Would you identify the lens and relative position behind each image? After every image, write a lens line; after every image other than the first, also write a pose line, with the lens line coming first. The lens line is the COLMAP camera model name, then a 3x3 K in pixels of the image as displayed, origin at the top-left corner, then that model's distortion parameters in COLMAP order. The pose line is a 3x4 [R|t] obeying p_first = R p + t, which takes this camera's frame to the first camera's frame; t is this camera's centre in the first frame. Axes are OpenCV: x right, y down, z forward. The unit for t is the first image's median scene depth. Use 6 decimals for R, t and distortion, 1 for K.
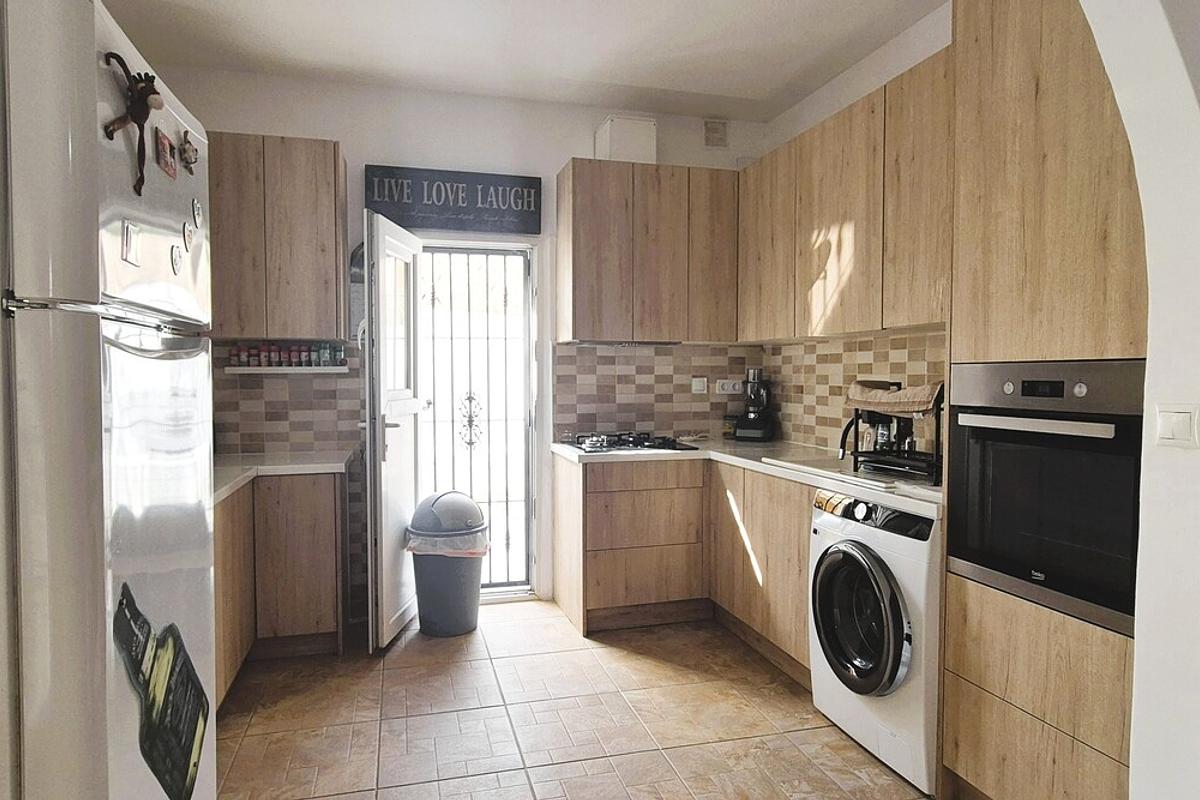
lens RADIAL K [[707.4, 0, 606.9], [0, 707.4, 404.9], [0, 0, 1]] dist [0.000545, 0.000727]
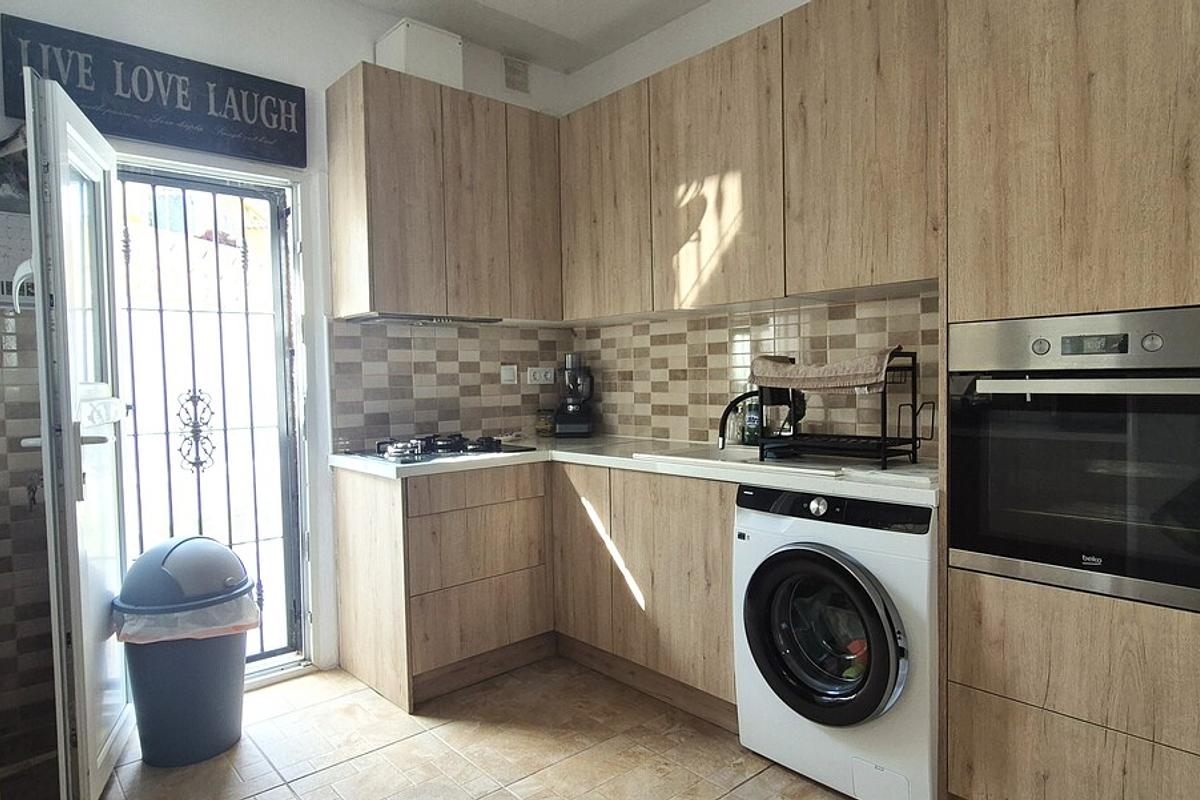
lens RADIAL K [[707.4, 0, 606.9], [0, 707.4, 404.9], [0, 0, 1]] dist [0.000545, 0.000727]
pose [[0.901667, -0.036034, 0.430928, -0.147297], [0.038792, 0.999244, 0.002388, 0.012525], [-0.430688, 0.014563, 0.902383, 0.234722]]
